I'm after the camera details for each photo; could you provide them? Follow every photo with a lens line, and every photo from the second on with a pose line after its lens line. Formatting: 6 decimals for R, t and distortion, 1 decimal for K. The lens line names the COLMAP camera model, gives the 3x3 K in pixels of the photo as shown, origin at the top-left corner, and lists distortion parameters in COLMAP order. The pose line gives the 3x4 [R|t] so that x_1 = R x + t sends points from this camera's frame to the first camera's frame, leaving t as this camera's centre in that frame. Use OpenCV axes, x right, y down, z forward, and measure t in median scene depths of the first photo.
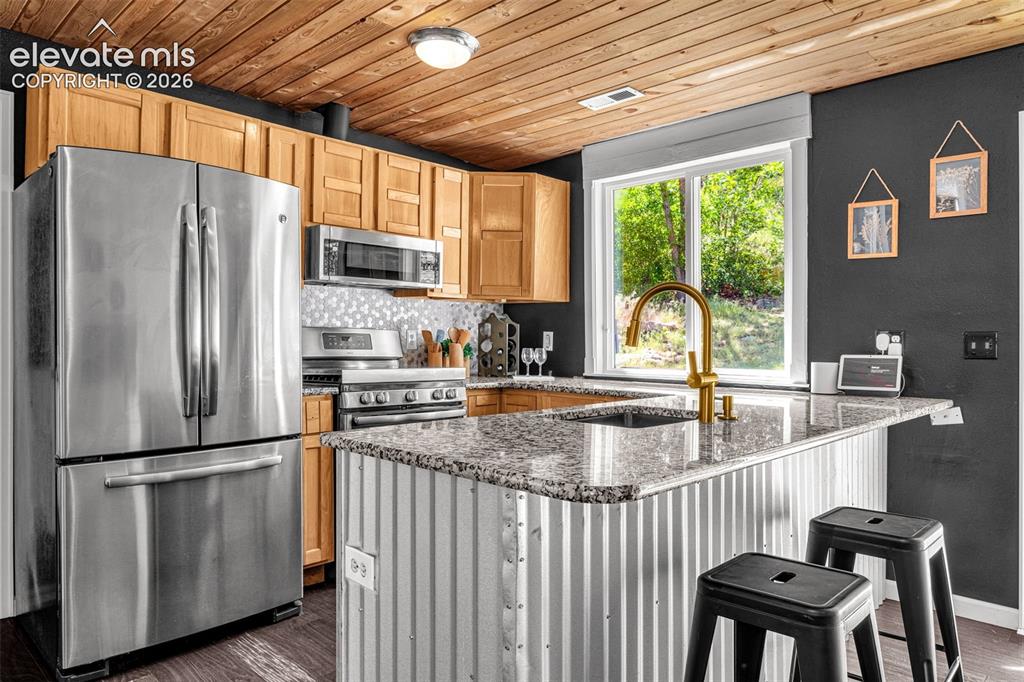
lens RADIAL K [[664.2, 0, 511.5], [0, 664.2, 340.2], [0, 0, 1]] dist [-0.002982, 0.006213]
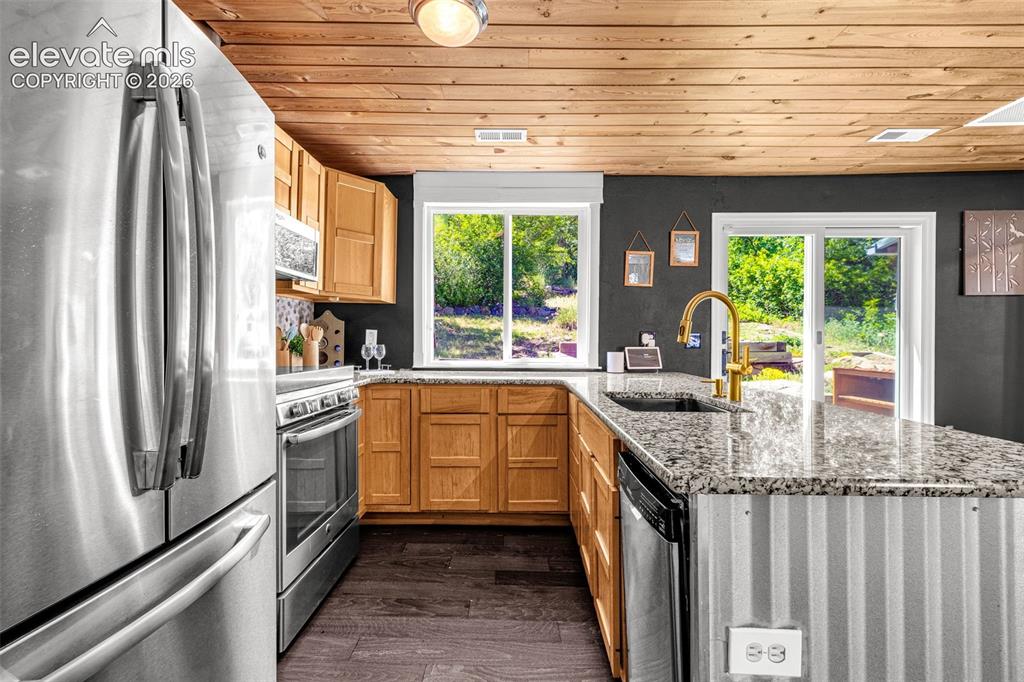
lens RADIAL K [[437.1, 0, 519.9], [0, 437.1, 333.9], [0, 0, 1]] dist [0.001325, 0.000226]
pose [[0.721844, 0.006304, 0.692027, -0.404869], [-0.001138, 0.999968, -0.007923, -0.000210], [-0.692054, 0.004931, 0.721828, 0.449747]]
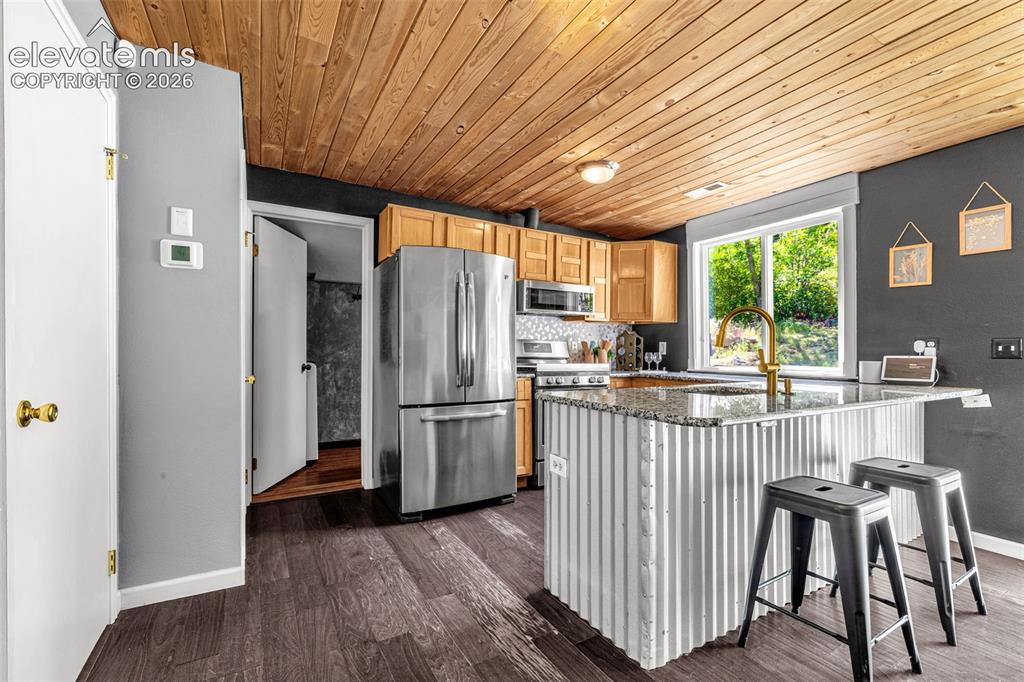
lens RADIAL K [[437.1, 0, 511.3], [0, 437.1, 348.1], [0, 0, 1]] dist [0.001325, 0.000226]
pose [[0.962855, -0.001651, -0.270012, -0.013906], [-0.000676, 0.999963, -0.008524, 0.015003], [0.270017, 0.008390, 0.962819, -0.108922]]
